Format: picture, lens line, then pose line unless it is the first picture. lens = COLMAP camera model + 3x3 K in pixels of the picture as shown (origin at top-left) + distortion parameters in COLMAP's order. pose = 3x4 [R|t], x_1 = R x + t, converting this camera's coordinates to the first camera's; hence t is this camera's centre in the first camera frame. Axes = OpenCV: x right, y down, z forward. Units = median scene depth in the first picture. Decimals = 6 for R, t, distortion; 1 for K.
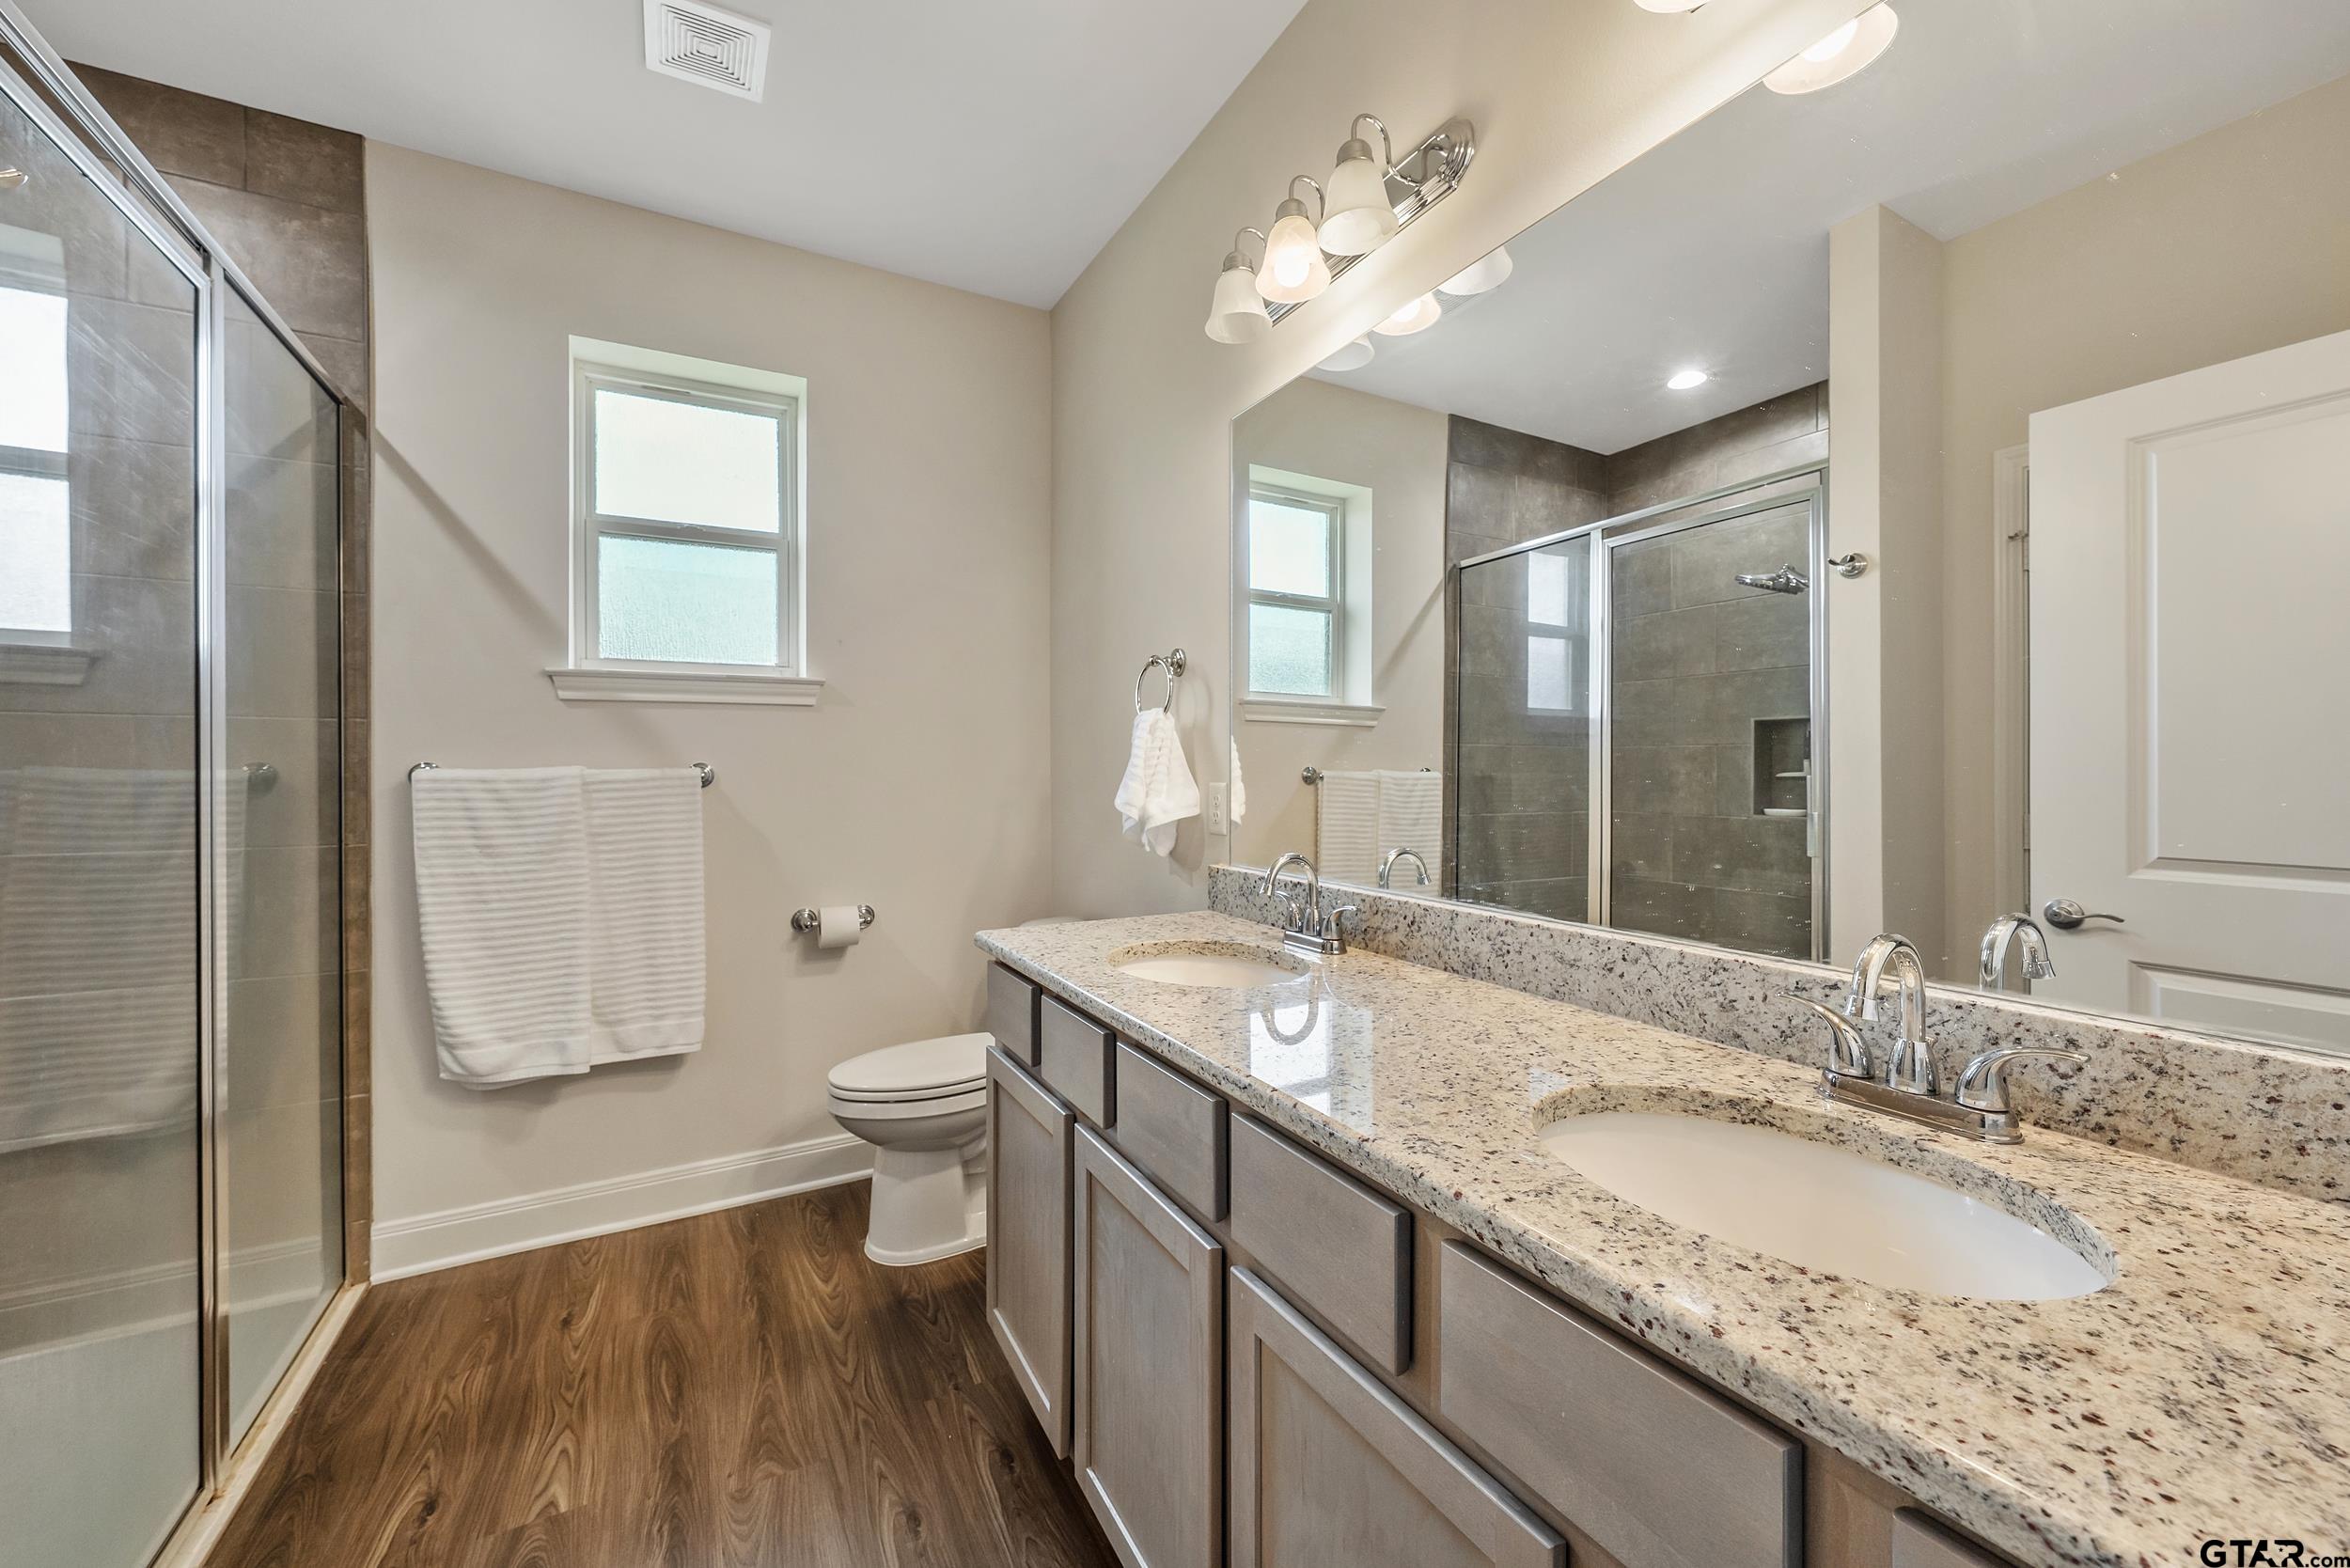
lens RADIAL K [[891.4, 0, 1175.0], [0, 891.4, 784.0], [0, 0, 1]] dist [-0.000849, -0.000079]
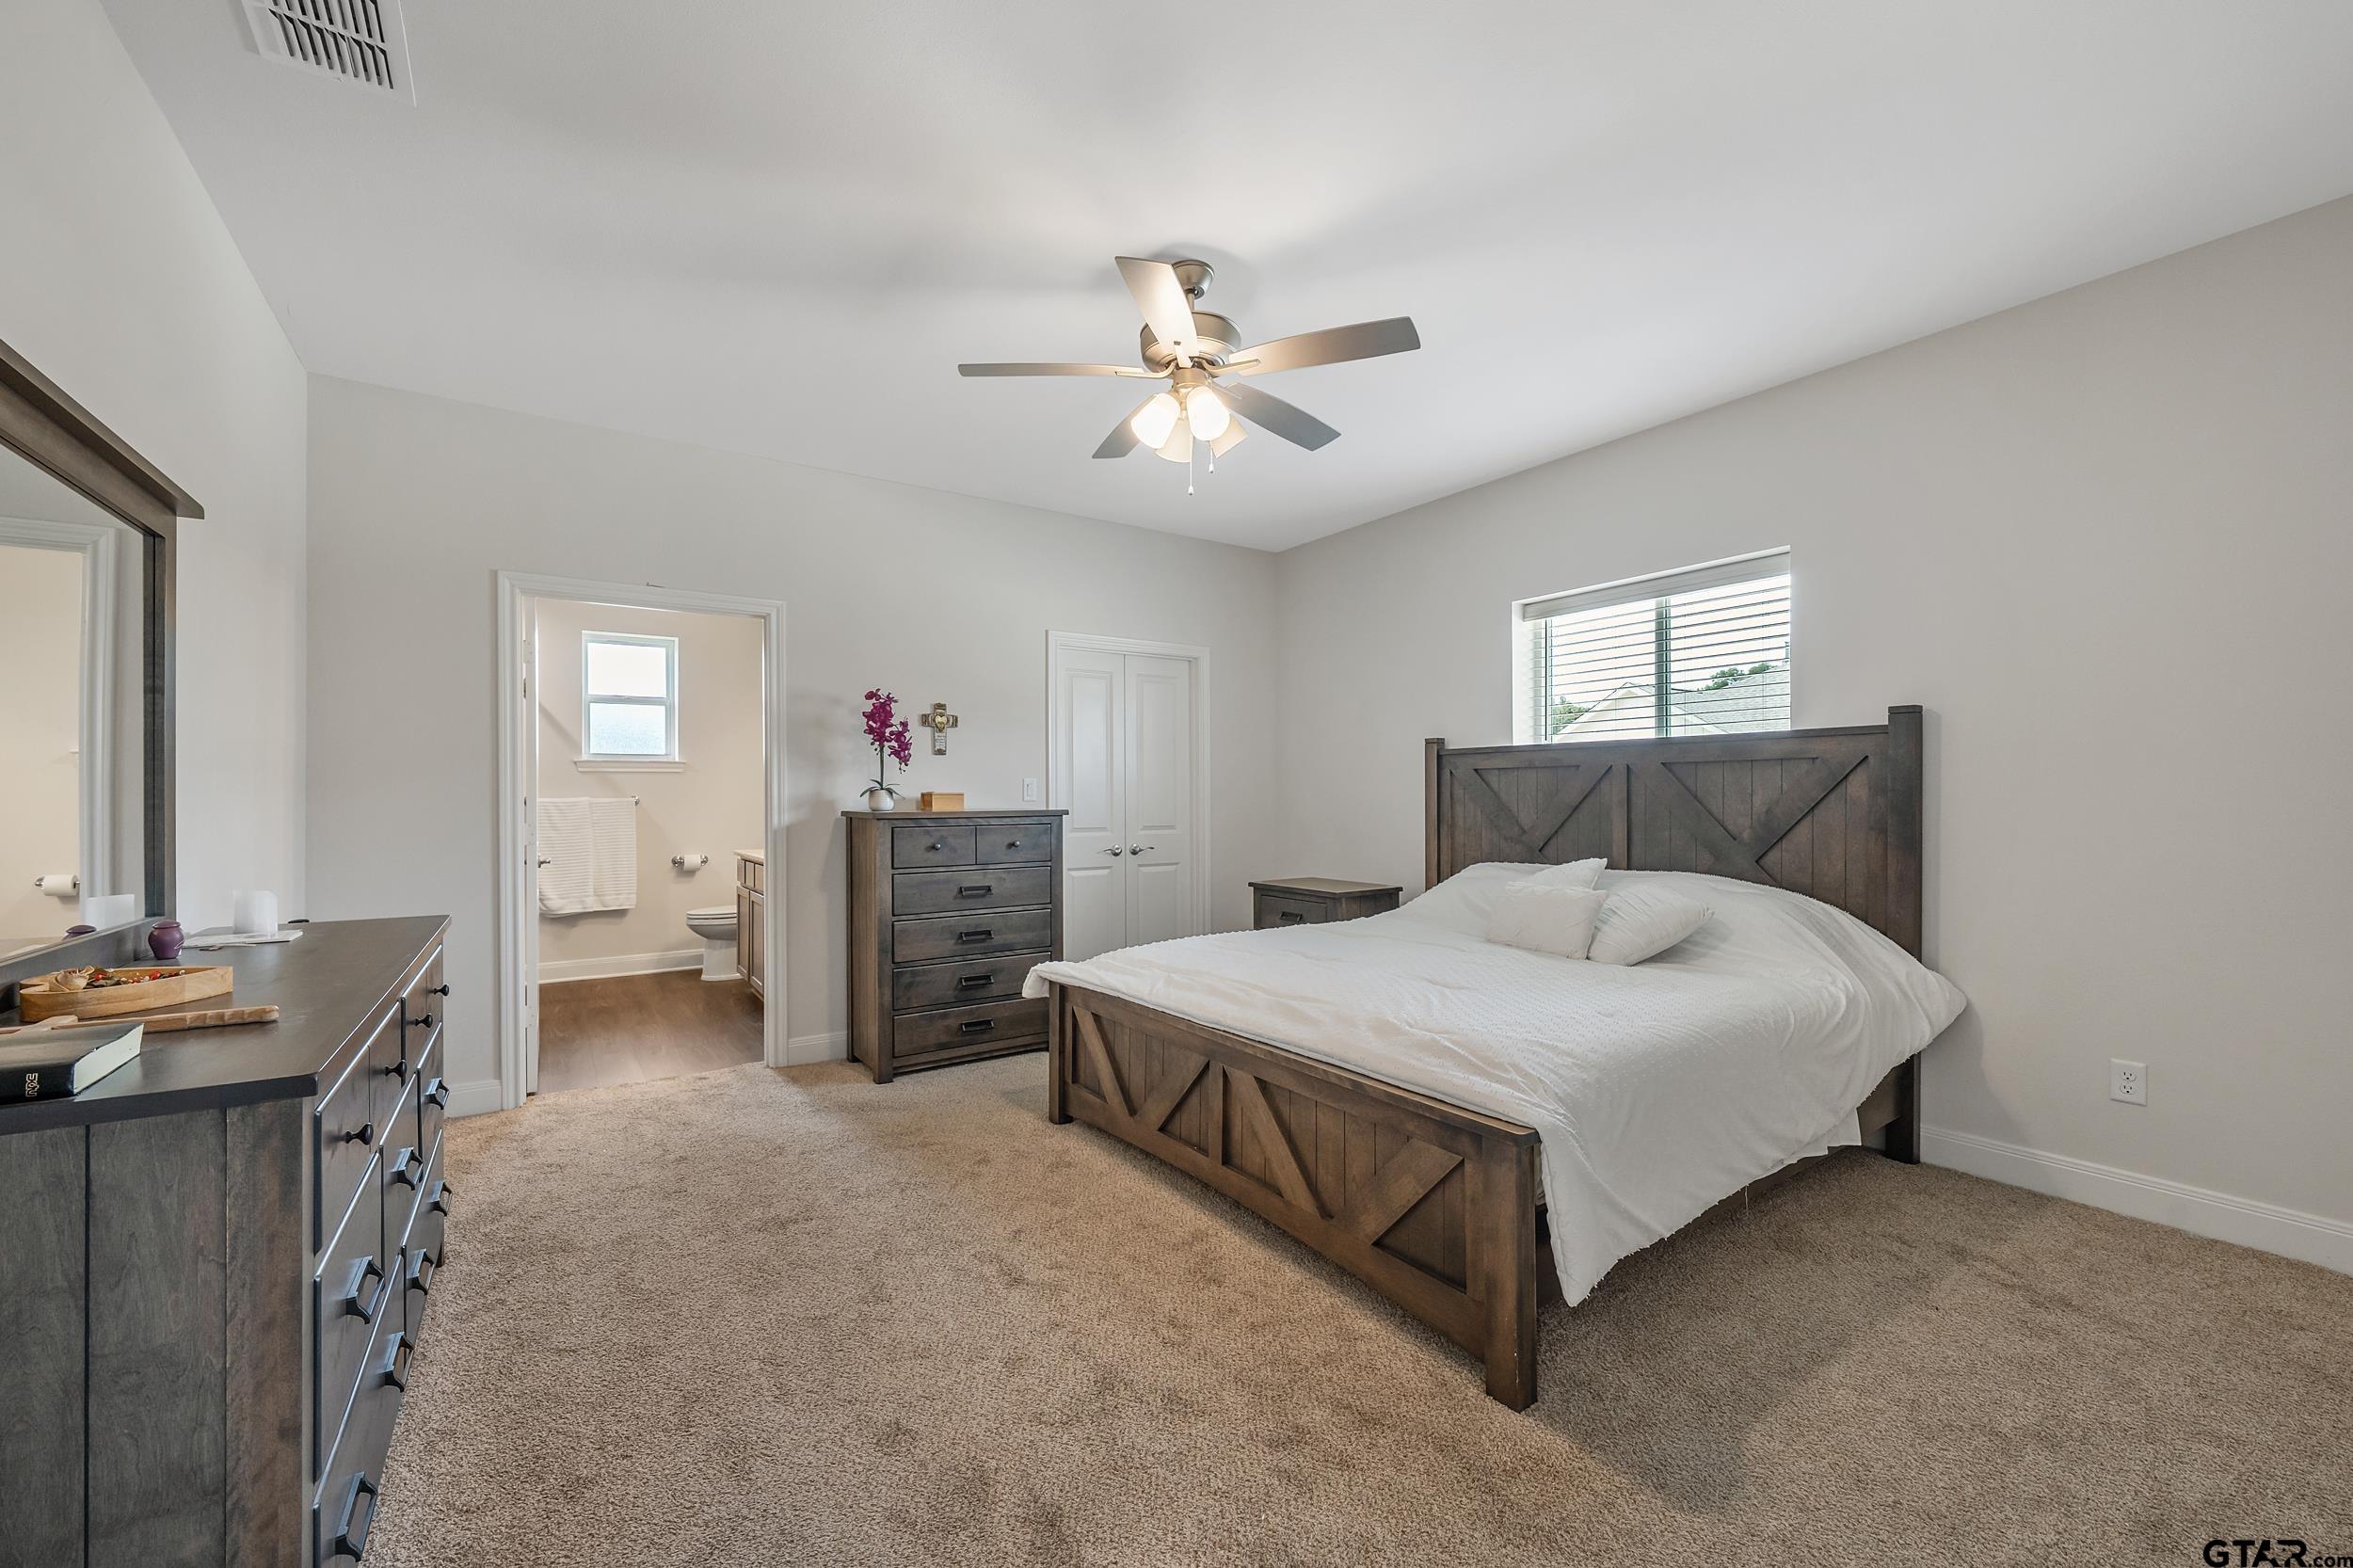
lens RADIAL K [[910.9, 0, 1176.5], [0, 910.9, 784.0], [0, 0, 1]] dist [-0.012498, -0.000051]
pose [[0.995349, -0.010932, 0.095716, 0.756920], [0.012882, 0.999721, -0.019786, 0.015438], [-0.095473, 0.020927, 0.995212, -1.715614]]
